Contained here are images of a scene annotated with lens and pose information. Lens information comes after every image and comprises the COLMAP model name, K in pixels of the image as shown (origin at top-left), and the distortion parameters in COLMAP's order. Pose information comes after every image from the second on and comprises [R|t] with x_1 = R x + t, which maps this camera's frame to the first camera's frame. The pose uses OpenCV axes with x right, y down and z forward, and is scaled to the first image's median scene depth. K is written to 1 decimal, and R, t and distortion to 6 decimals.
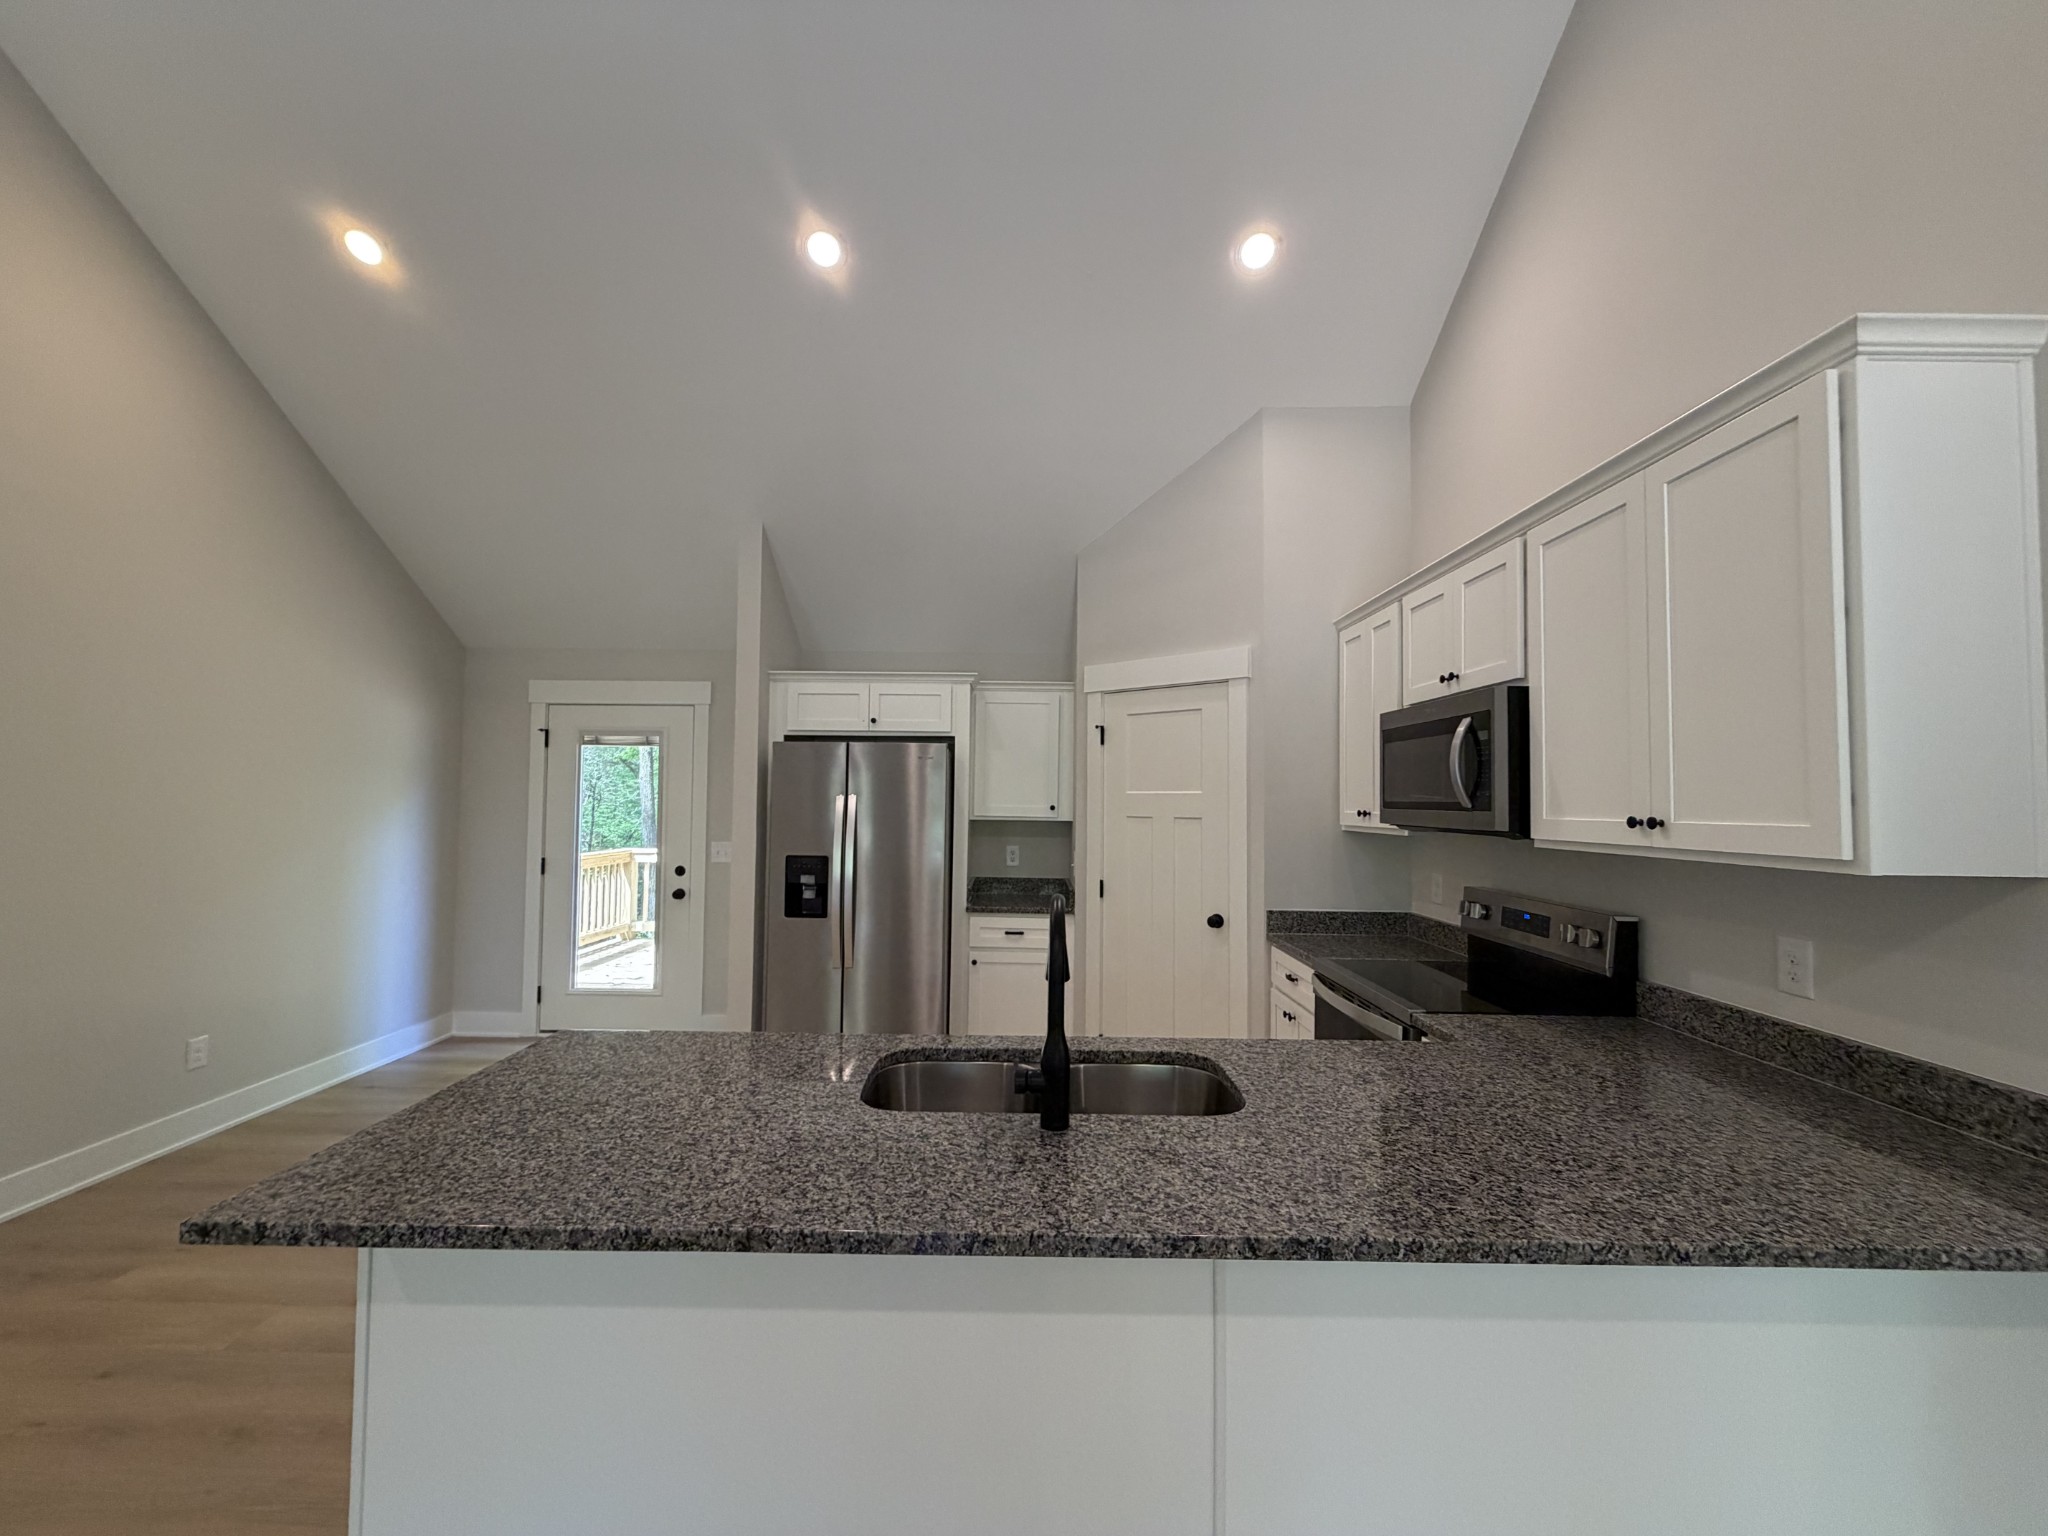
lens RADIAL K [[818.0, 0, 1016.3], [0, 818.0, 770.1], [0, 0, 1]] dist [0.000671, -0.000107]
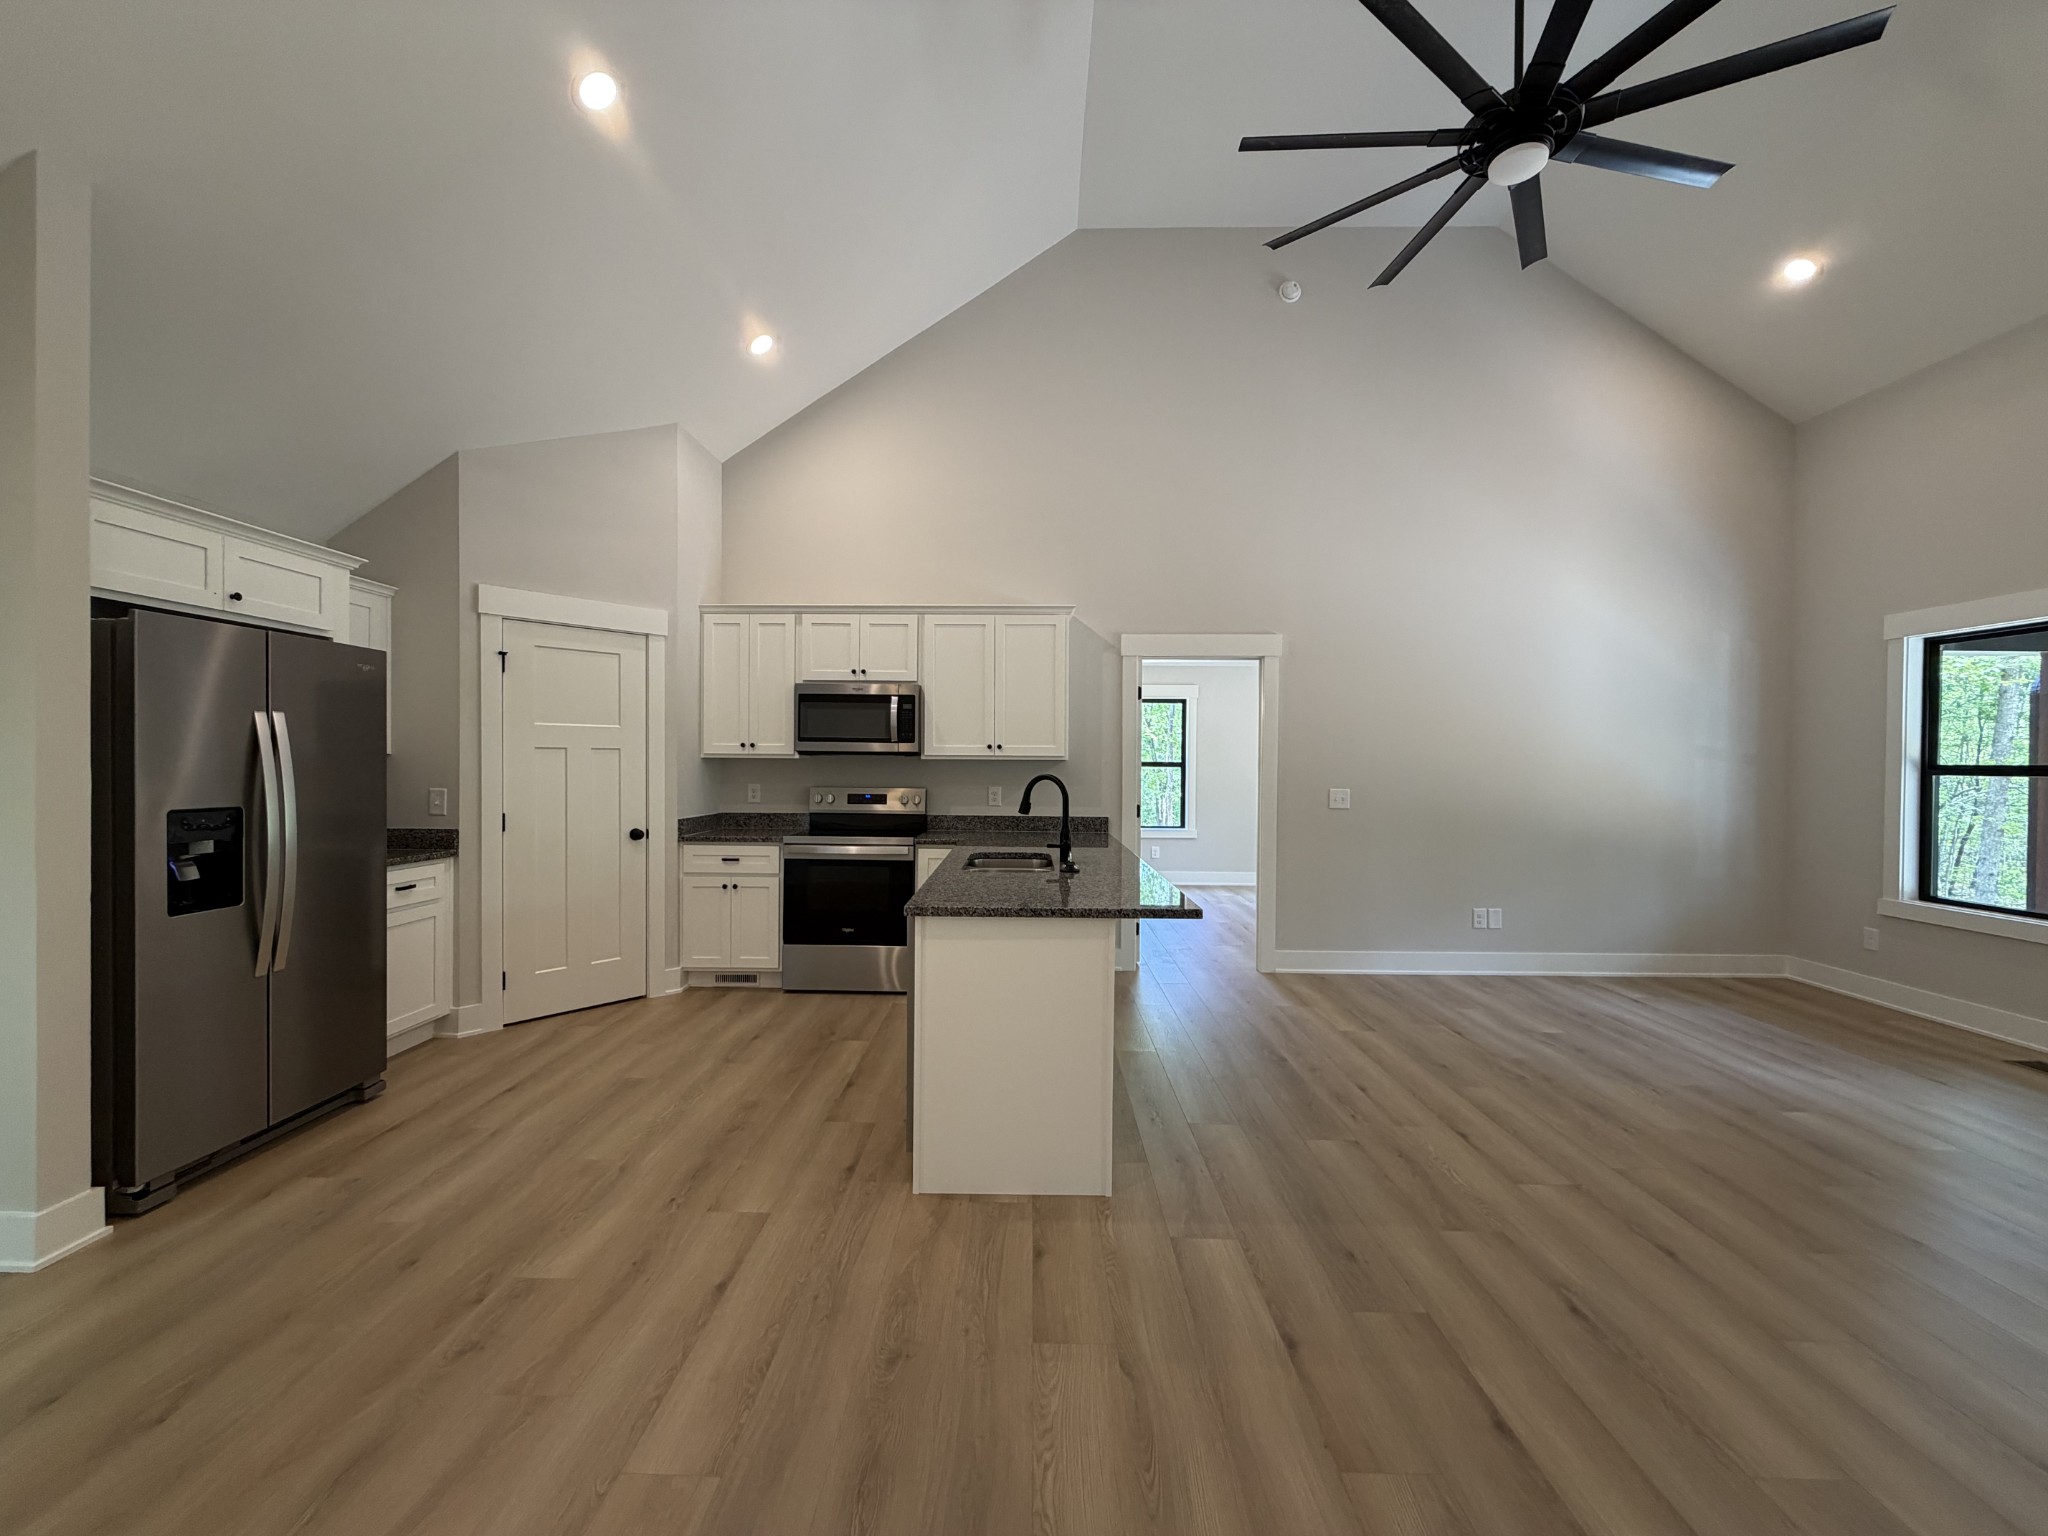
lens RADIAL K [[817.5, 0, 1019.1], [0, 817.5, 770.1], [0, 0, 1]] dist [0.000163, 0.000092]
pose [[0.003588, -0.021381, 0.999765, -0.991372], [-0.046549, 0.998684, 0.021525, 0.040117], [-0.998910, -0.046616, 0.002588, 0.457629]]
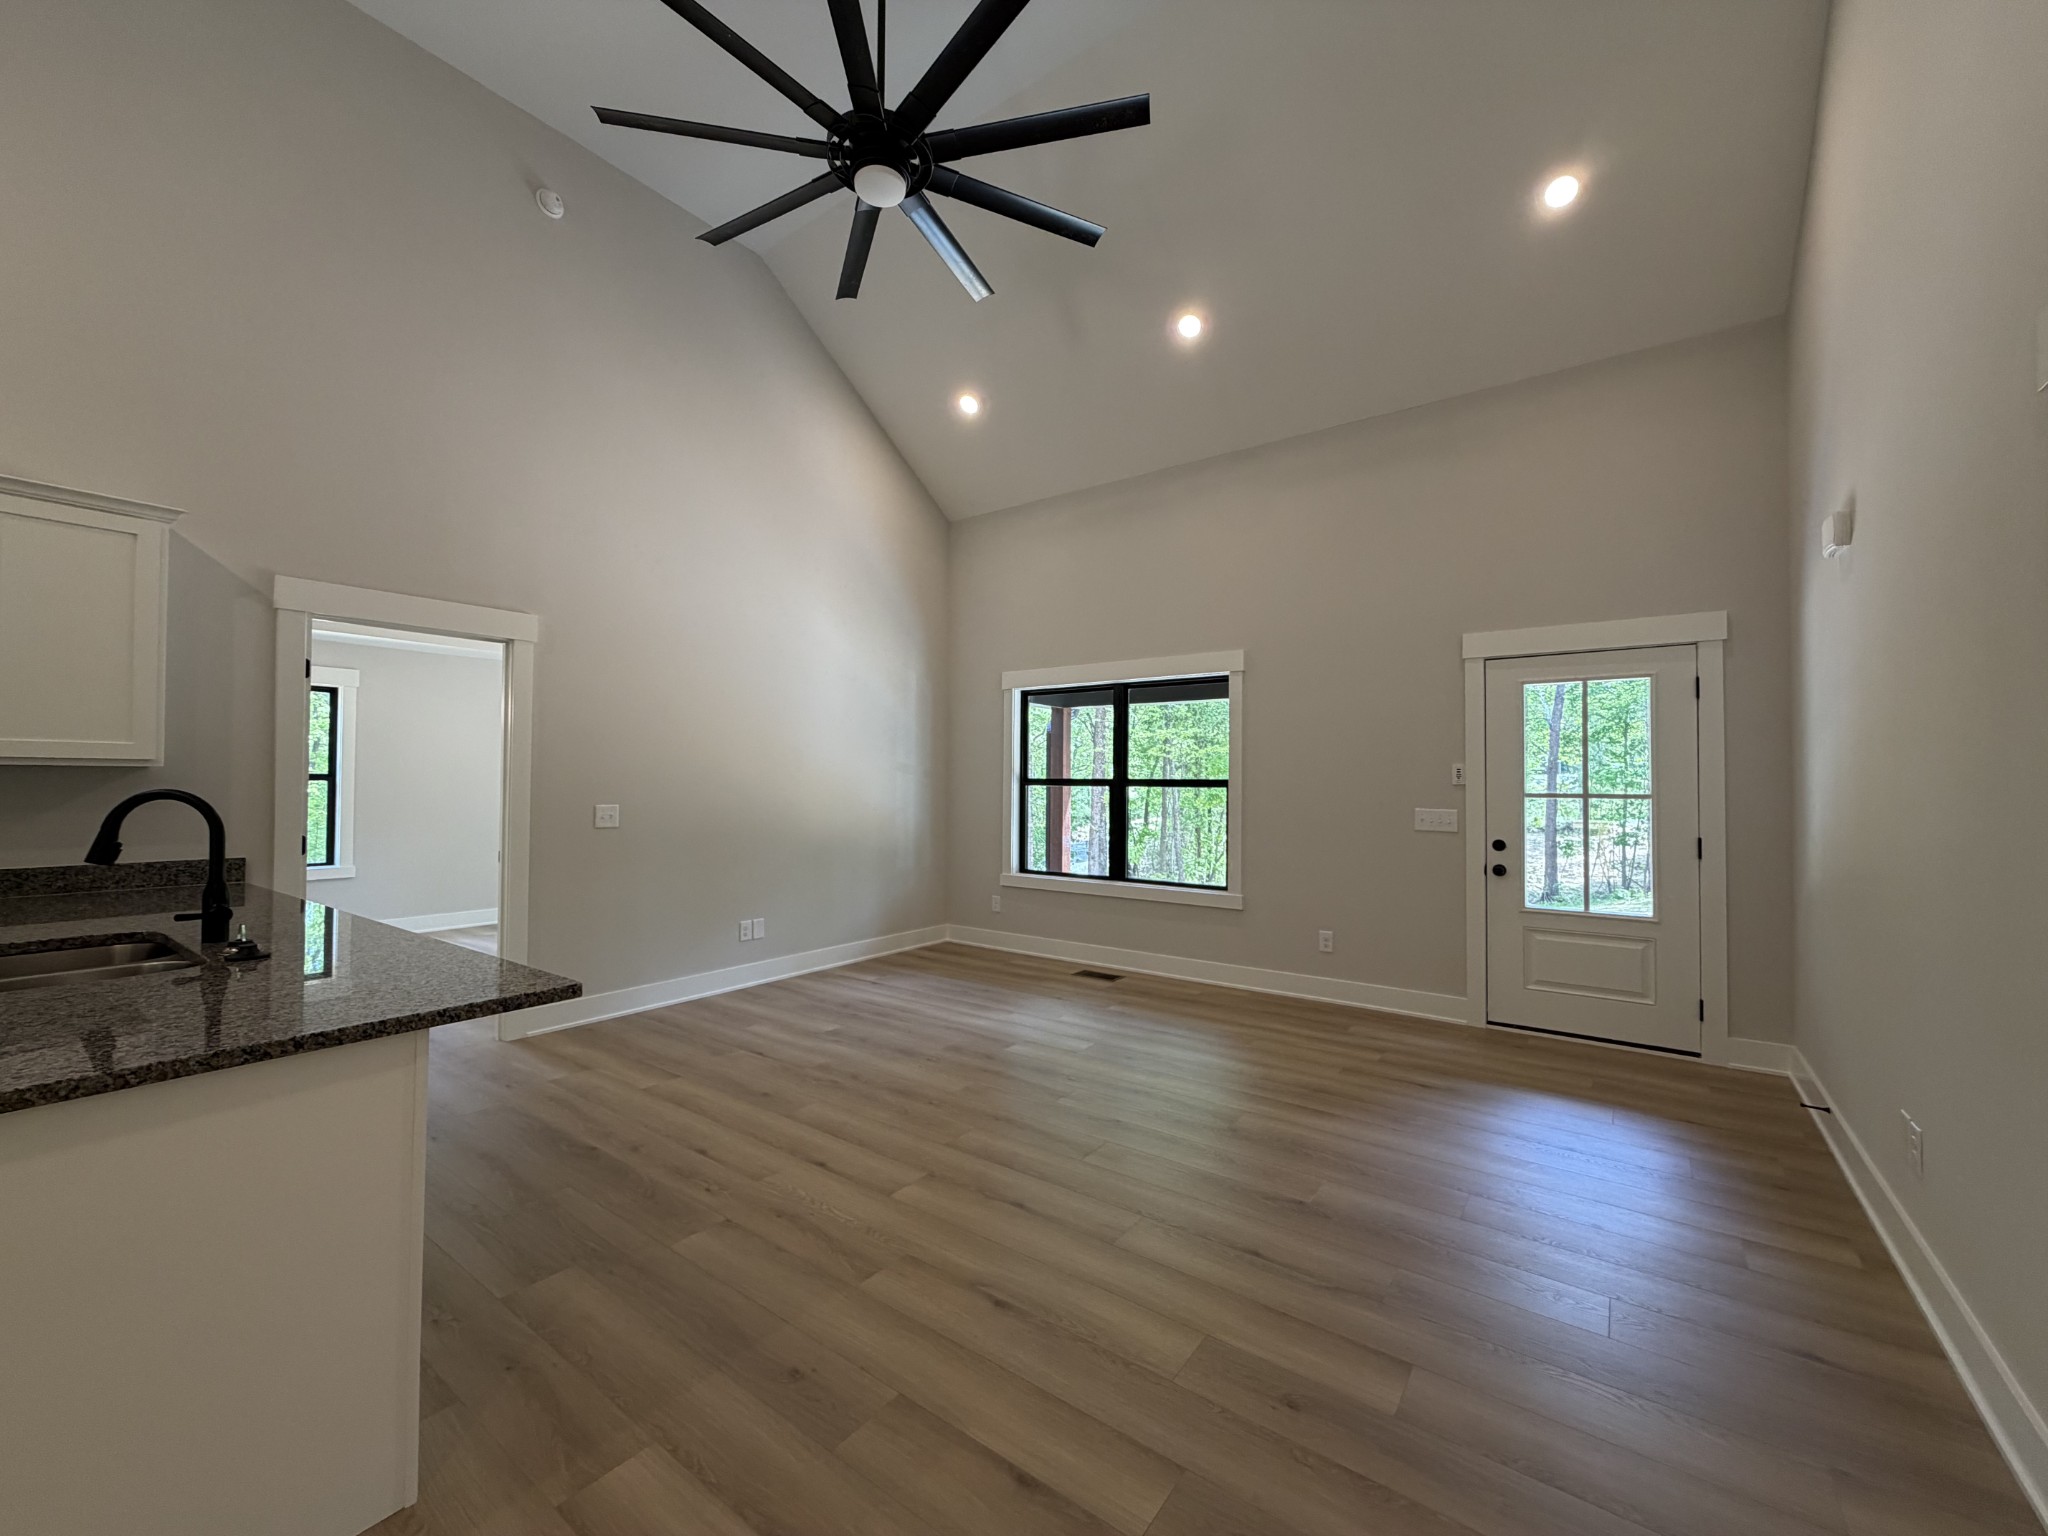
lens RADIAL K [[817.5, 0, 1019.1], [0, 817.5, 770.1], [0, 0, 1]] dist [0.000163, 0.000092]
pose [[-0.810035, -0.008081, 0.586326, -0.785460], [-0.040107, 0.998327, -0.041649, 0.051942], [-0.585009, -0.057253, -0.809004, 0.540615]]
